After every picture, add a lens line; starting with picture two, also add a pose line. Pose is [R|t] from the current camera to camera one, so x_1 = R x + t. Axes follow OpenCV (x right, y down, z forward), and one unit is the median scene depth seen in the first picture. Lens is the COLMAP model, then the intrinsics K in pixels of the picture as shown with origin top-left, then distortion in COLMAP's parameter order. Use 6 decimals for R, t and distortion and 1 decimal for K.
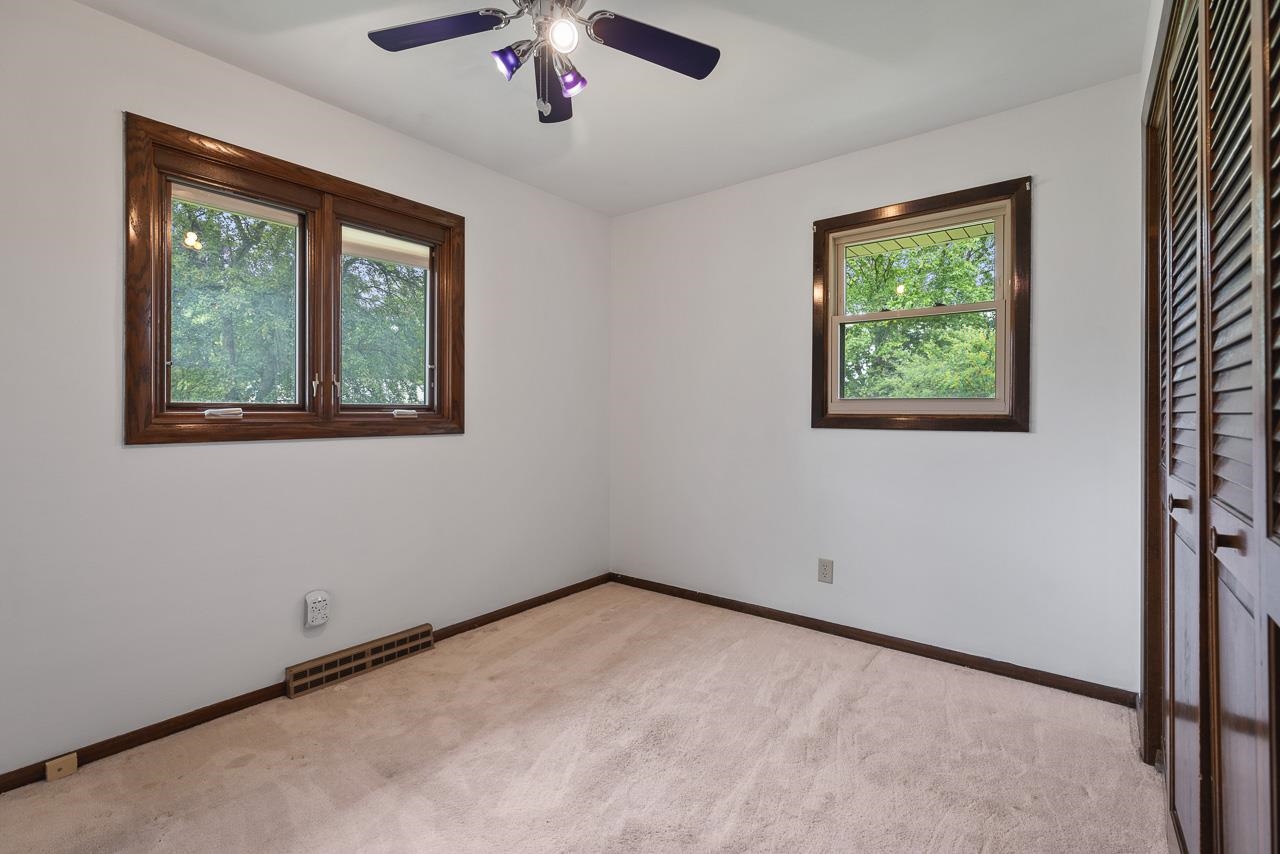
lens RADIAL K [[574.9, 0, 636.6], [0, 574.9, 418.9], [0, 0, 1]] dist [0.004189, -0.000091]
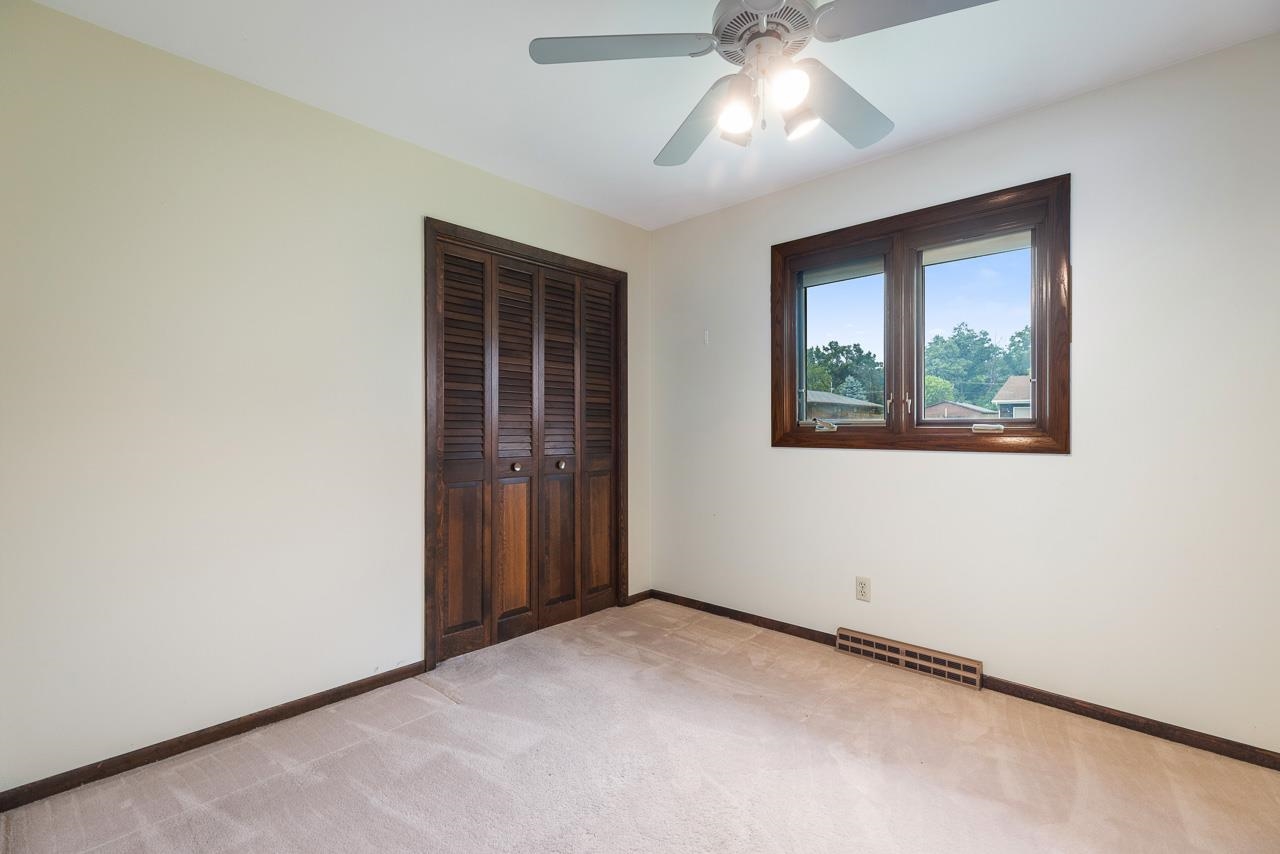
lens RADIAL K [[574.9, 0, 636.6], [0, 574.9, 418.9], [0, 0, 1]] dist [0.004189, -0.000091]
pose [[-0.078422, -0.020448, -0.996711, 0.632937], [-0.013208, 0.999723, -0.019470, 0.001476], [0.996833, 0.011638, -0.078670, 0.575556]]
